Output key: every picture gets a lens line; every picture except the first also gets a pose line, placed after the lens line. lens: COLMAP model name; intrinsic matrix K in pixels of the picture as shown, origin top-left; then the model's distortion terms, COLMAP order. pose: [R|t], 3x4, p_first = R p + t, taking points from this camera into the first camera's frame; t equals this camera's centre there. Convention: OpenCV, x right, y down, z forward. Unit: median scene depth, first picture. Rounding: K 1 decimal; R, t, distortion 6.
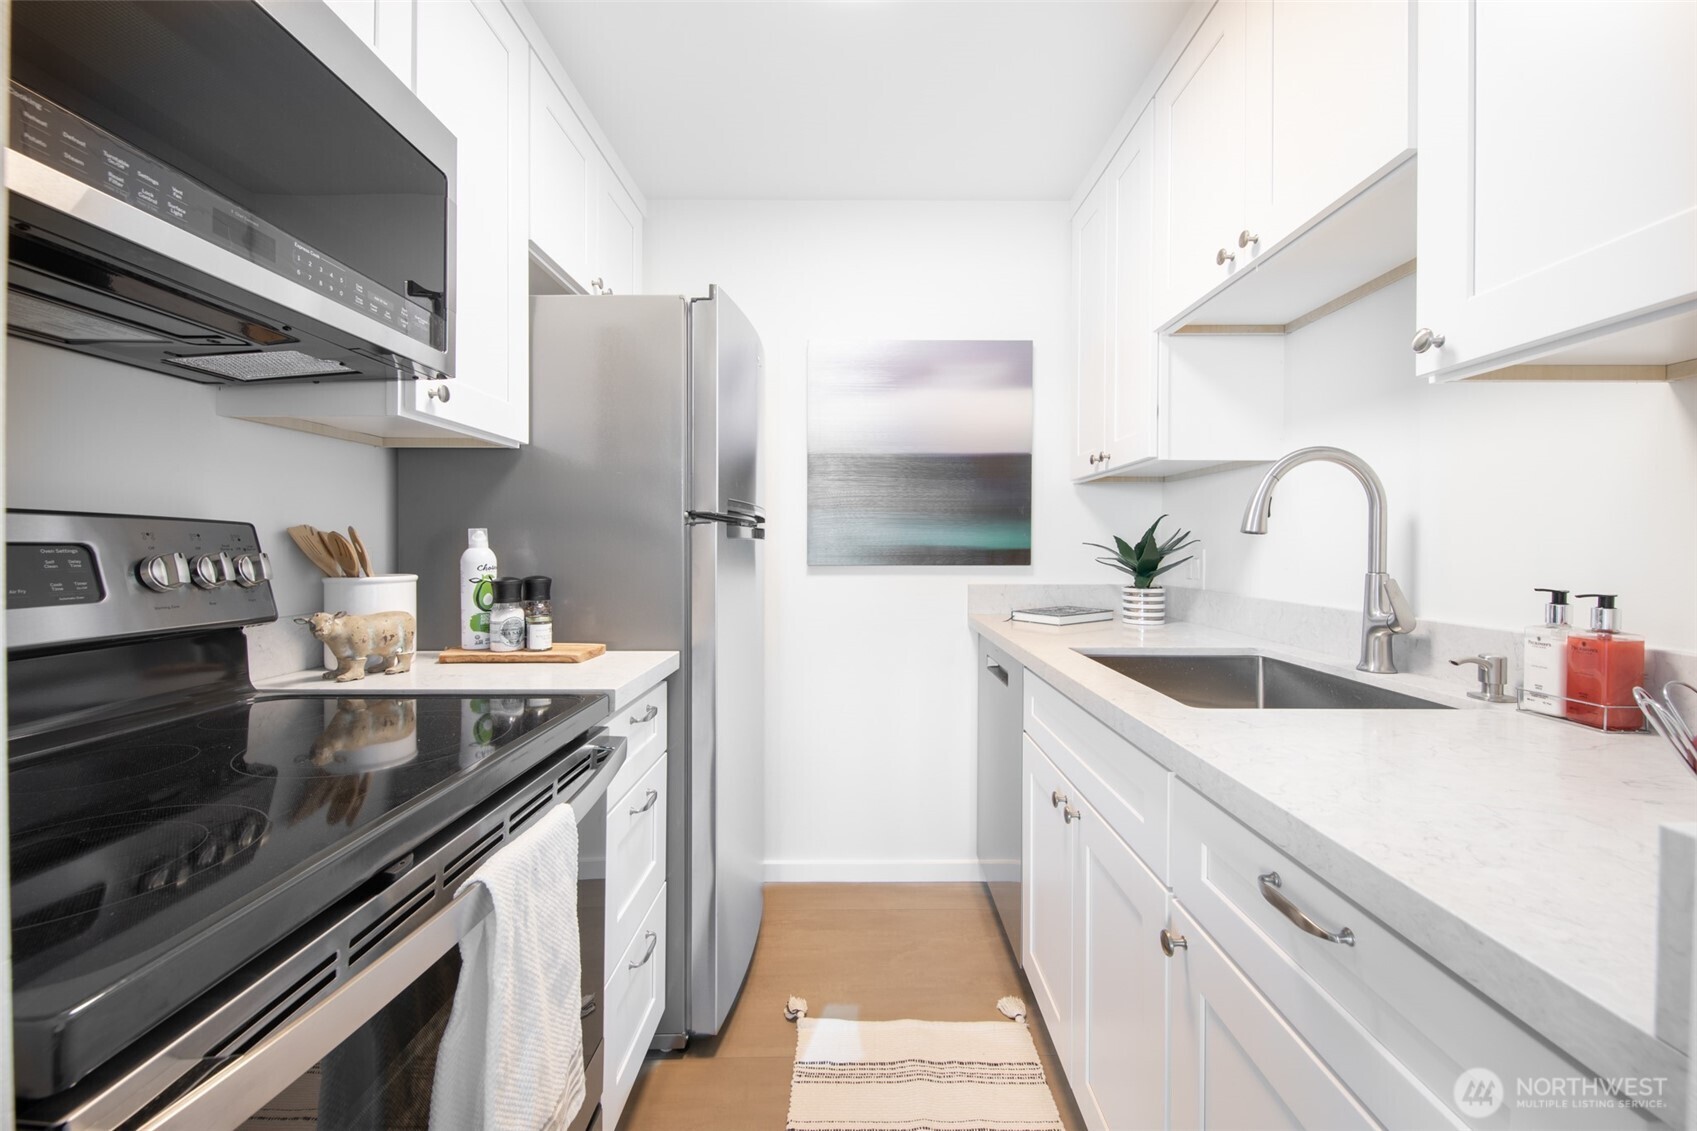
lens RADIAL K [[658.5, 0, 848.7], [0, 658.5, 553.3], [0, 0, 1]] dist [-0.007205, -0.001526]
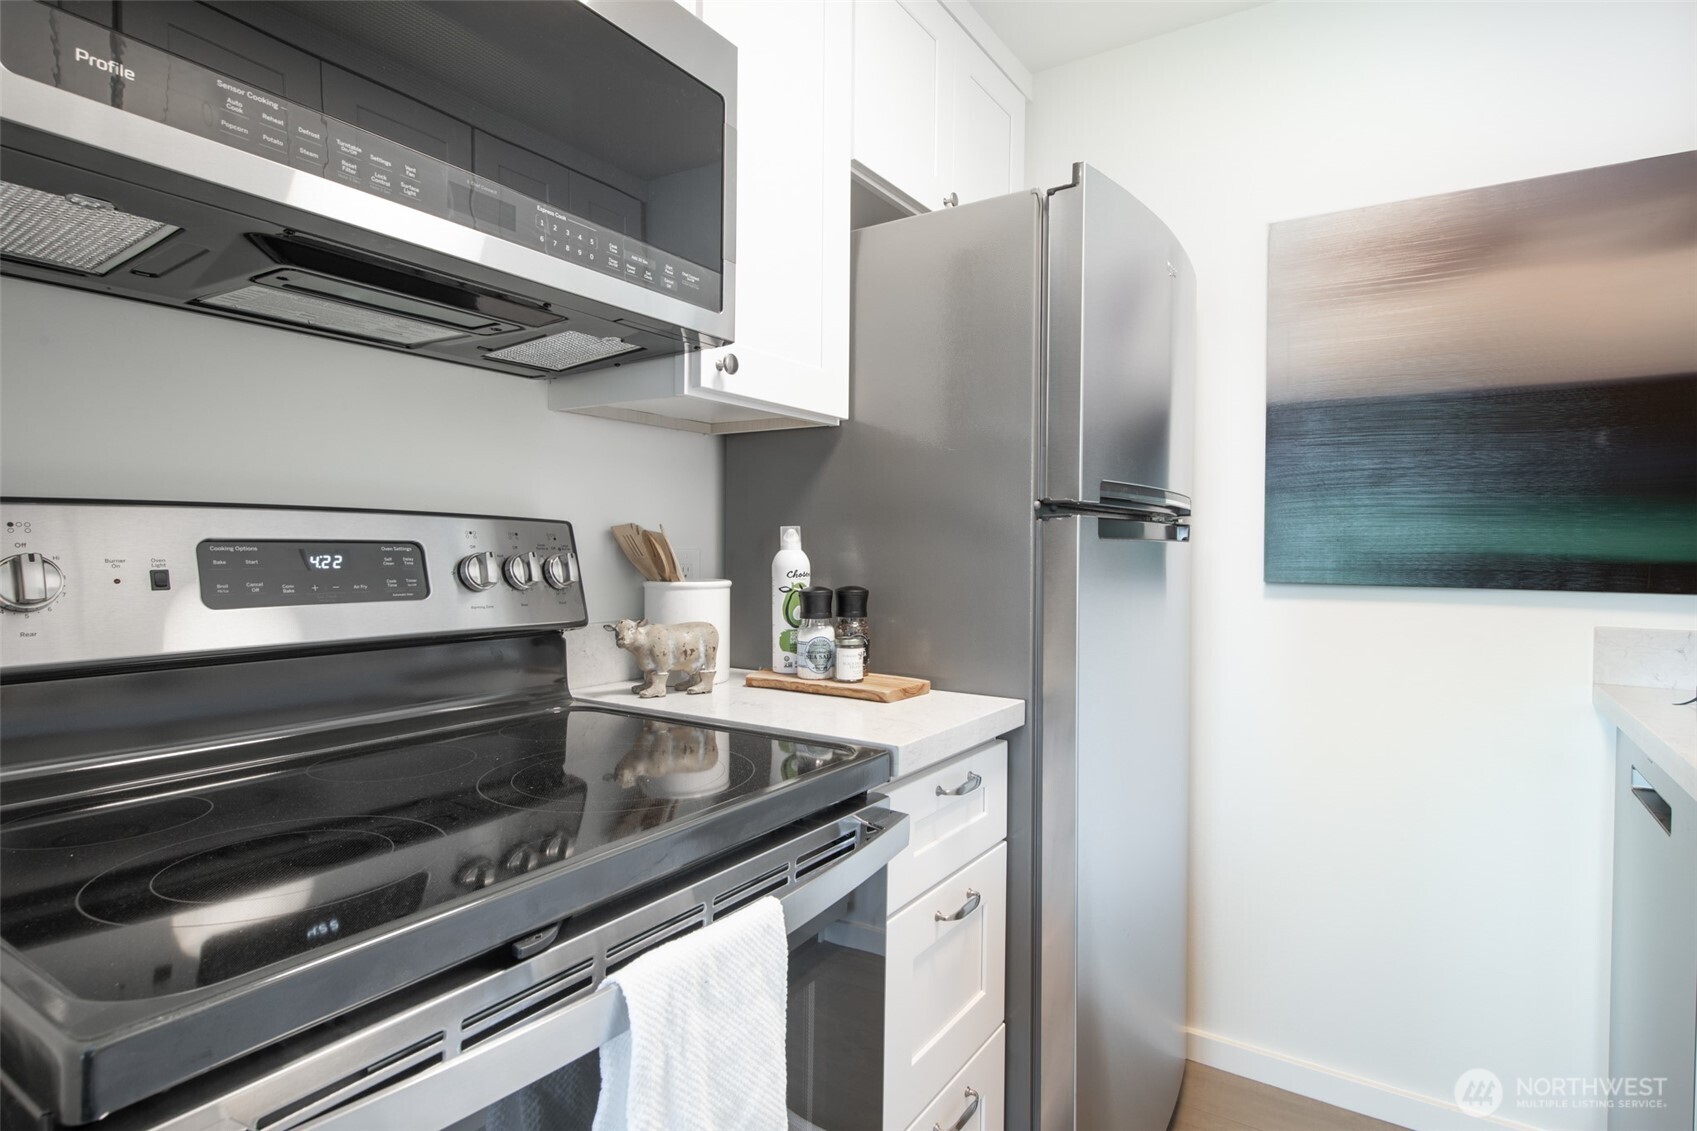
lens RADIAL K [[876.9, 0, 846.5], [0, 876.9, 560.8], [0, 0, 1]] dist [0.005823, -0.003727]
pose [[0.841750, 0.015007, -0.539659, 0.102395], [-0.014814, 0.999879, 0.004697, -0.001083], [0.539664, 0.004041, 0.841871, 0.136275]]
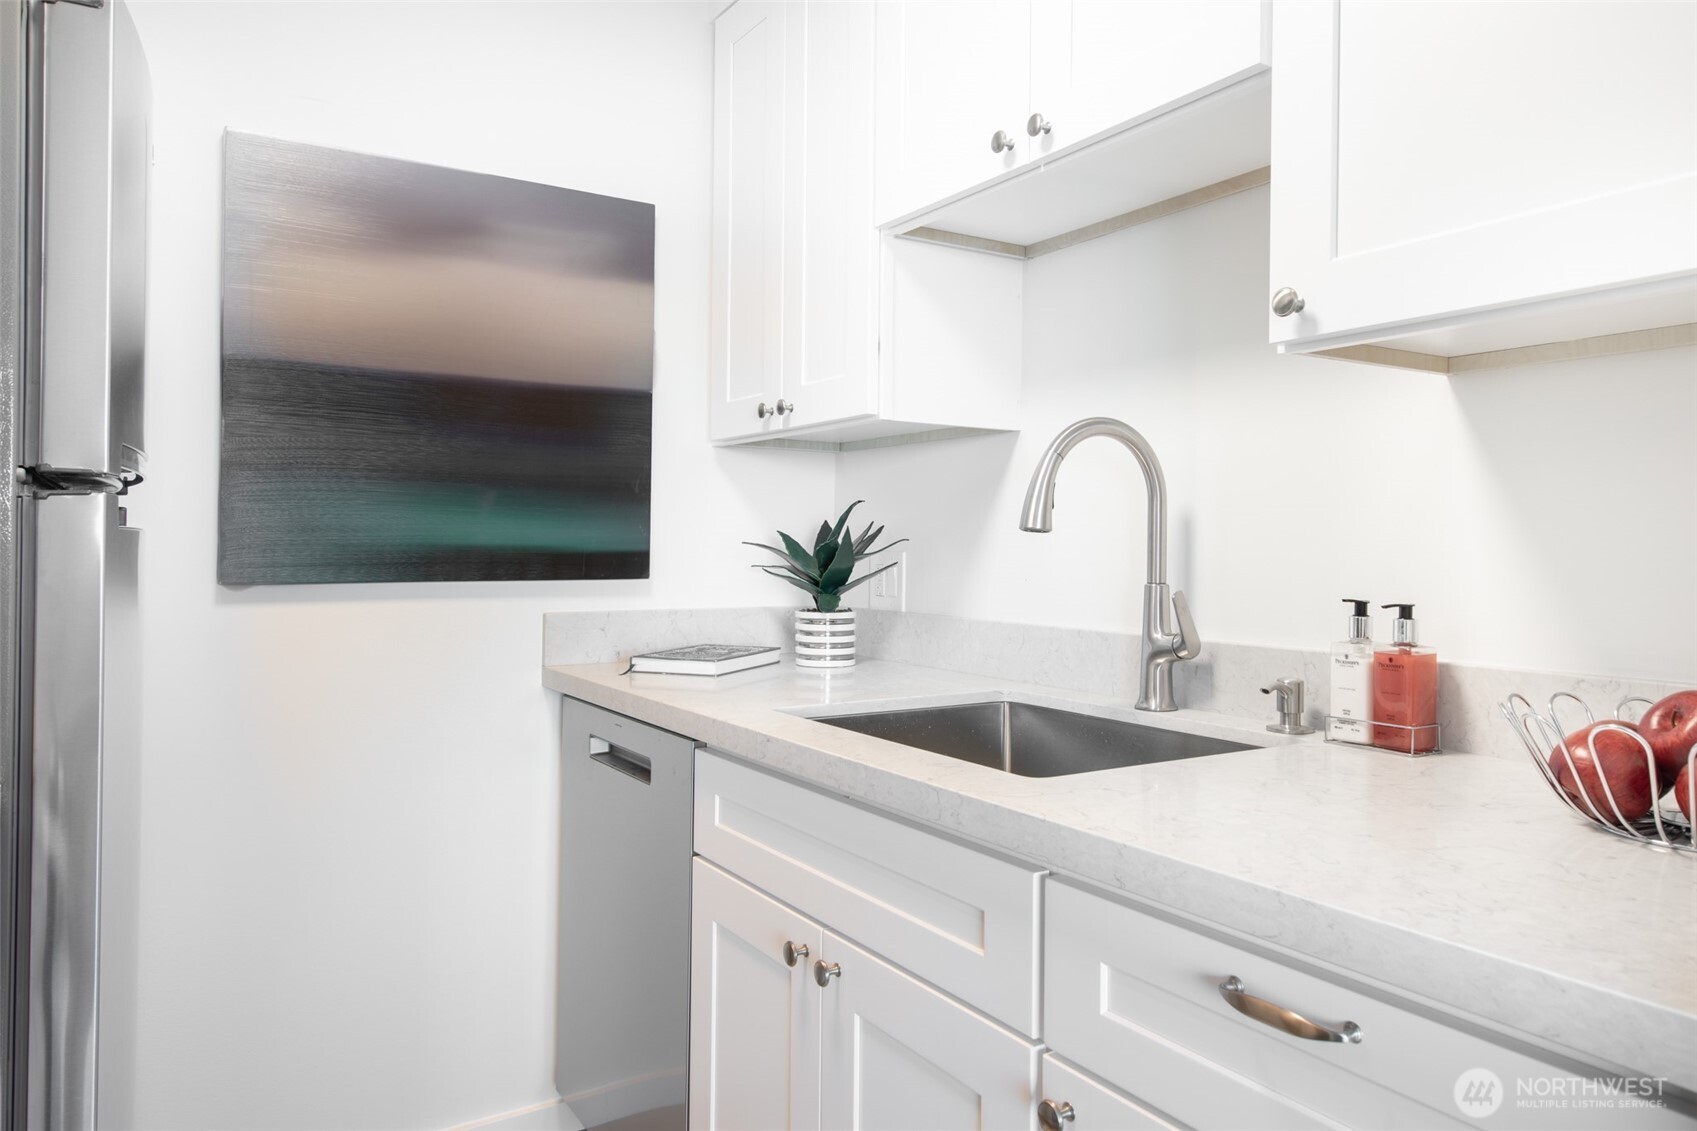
lens RADIAL K [[1128.5, 0, 847.6], [0, 1128.5, 541.9], [0, 0, 1]] dist [0.008576, 0.006071]
pose [[0.839394, 0.006070, 0.543490, -0.237824], [0.001325, 0.999912, -0.013215, -0.002469], [-0.543522, 0.011813, 0.839312, 0.067351]]
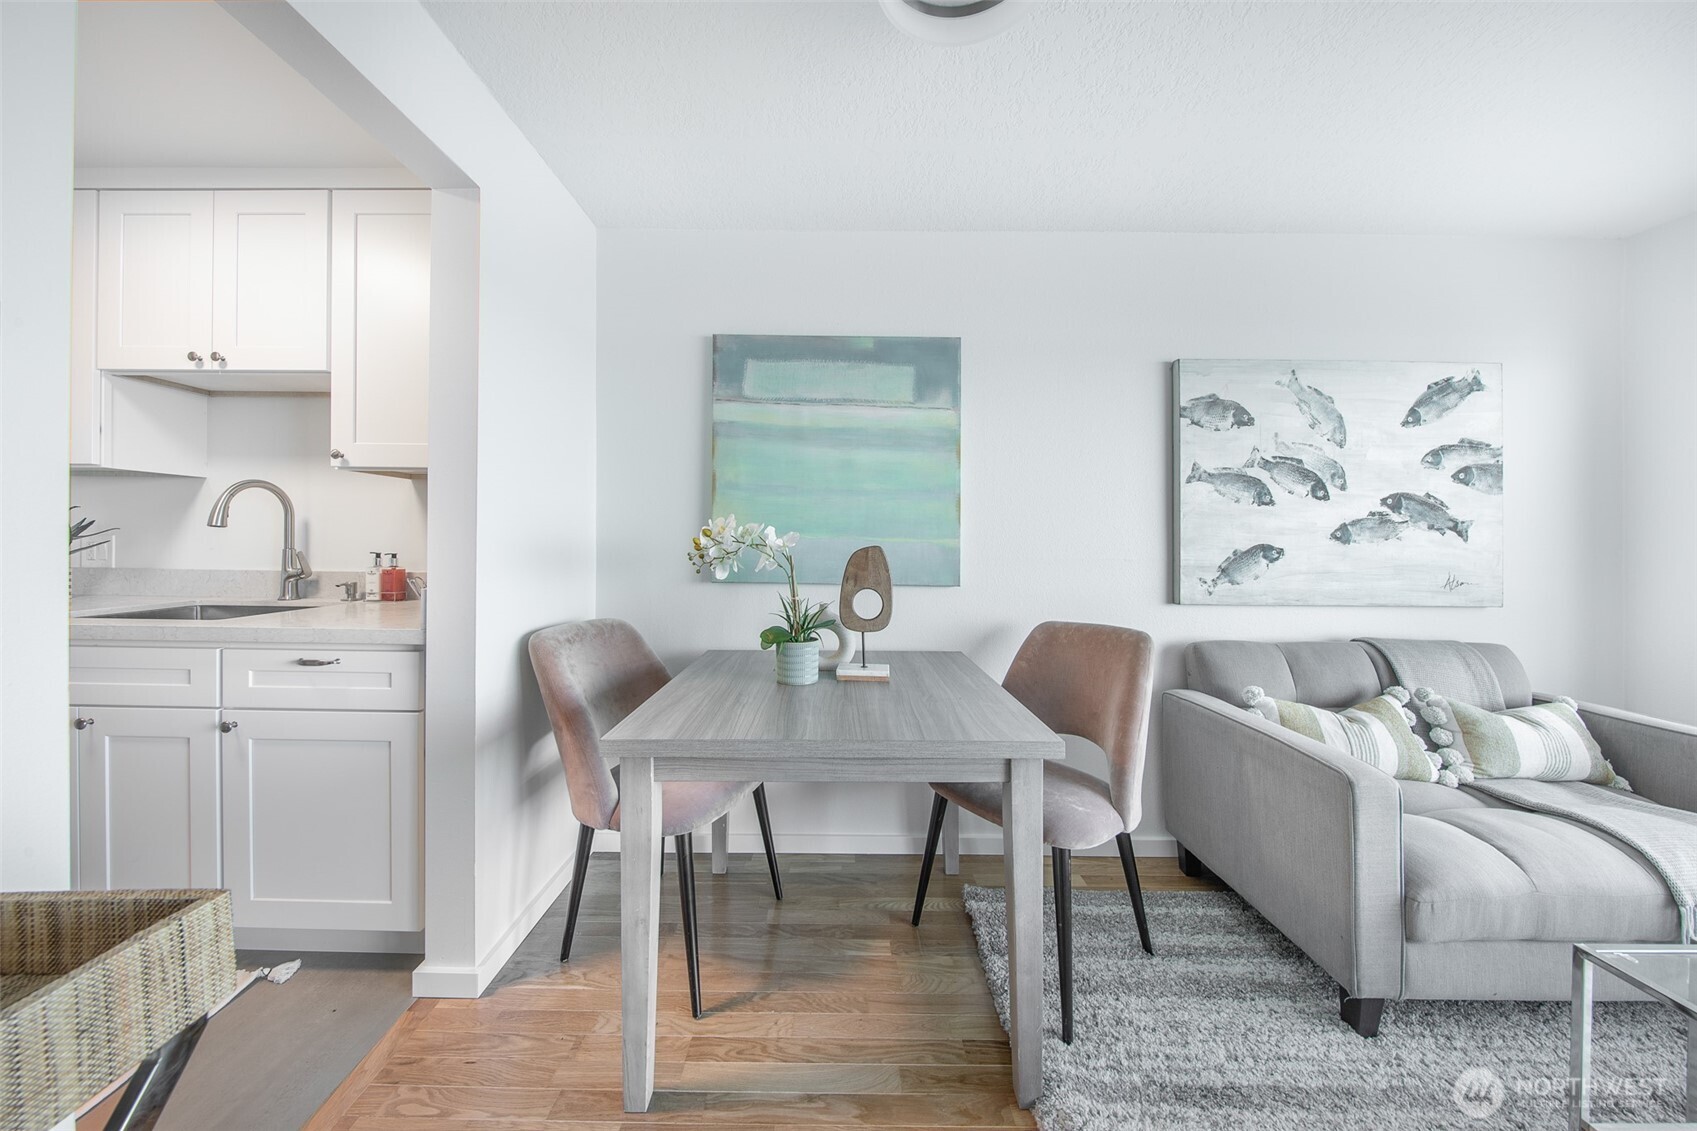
lens RADIAL K [[564.6, 0, 853.8], [0, 564.6, 548.8], [0, 0, 1]] dist [-0.003433, -0.002351]
pose [[-0.017111, -0.013609, 0.999761, -0.876141], [-0.000214, 0.999907, 0.013607, 0.007577], [-0.999854, 0.000019, -0.017112, -0.636369]]
